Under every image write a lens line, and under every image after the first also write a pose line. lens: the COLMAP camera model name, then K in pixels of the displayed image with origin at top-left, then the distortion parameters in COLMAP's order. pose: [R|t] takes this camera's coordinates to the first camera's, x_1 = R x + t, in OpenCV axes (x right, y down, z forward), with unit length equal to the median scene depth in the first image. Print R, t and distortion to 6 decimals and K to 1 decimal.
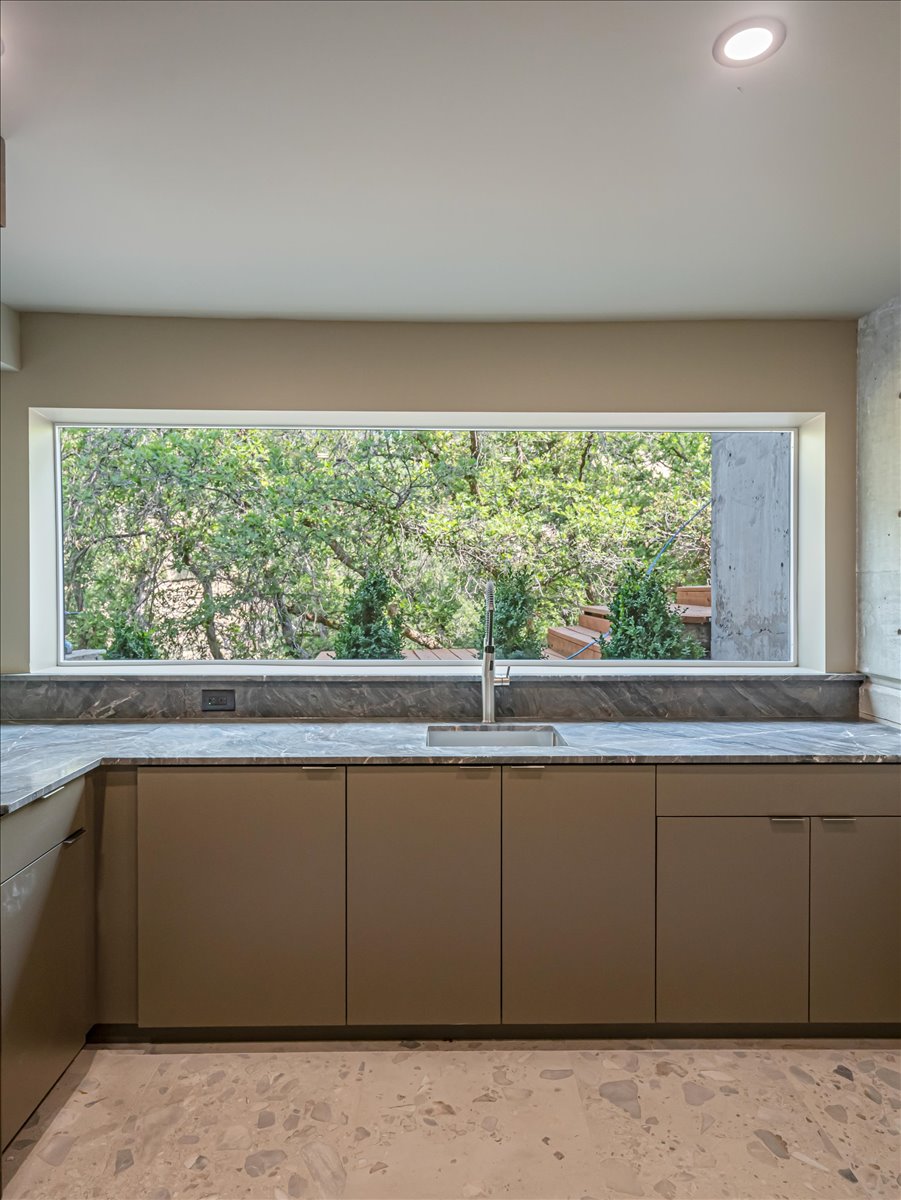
lens RADIAL K [[730.2, 0, 450.0], [0, 730.2, 597.6], [0, 0, 1]] dist [0.011377, -0.001392]
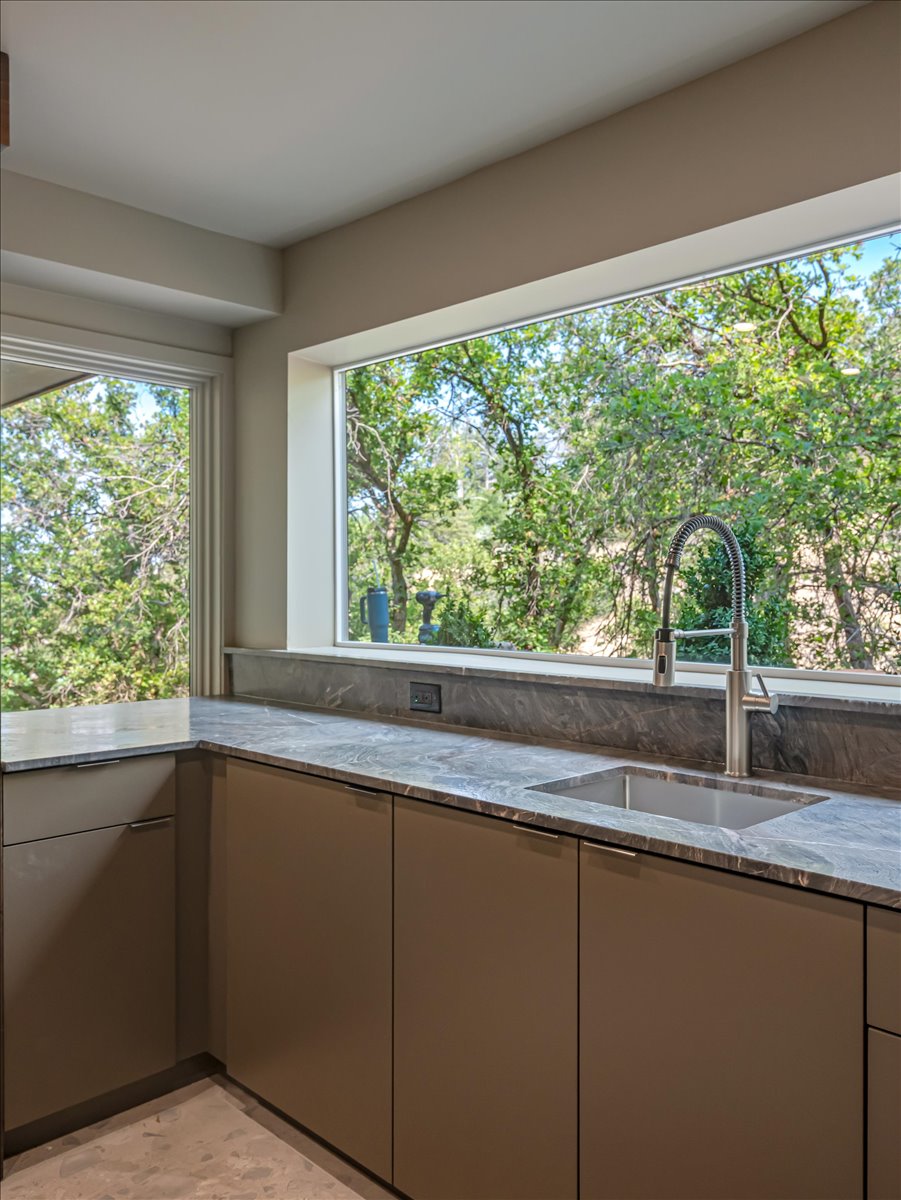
lens RADIAL K [[949.8, 0, 450.5], [0, 949.8, 601.2], [0, 0, 1]] dist [0.010293, 0.000461]
pose [[0.696672, 0.009266, -0.717330, 0.414155], [-0.014297, 0.999897, -0.000969, 0.043719], [0.717247, 0.010930, 0.696733, 0.348557]]
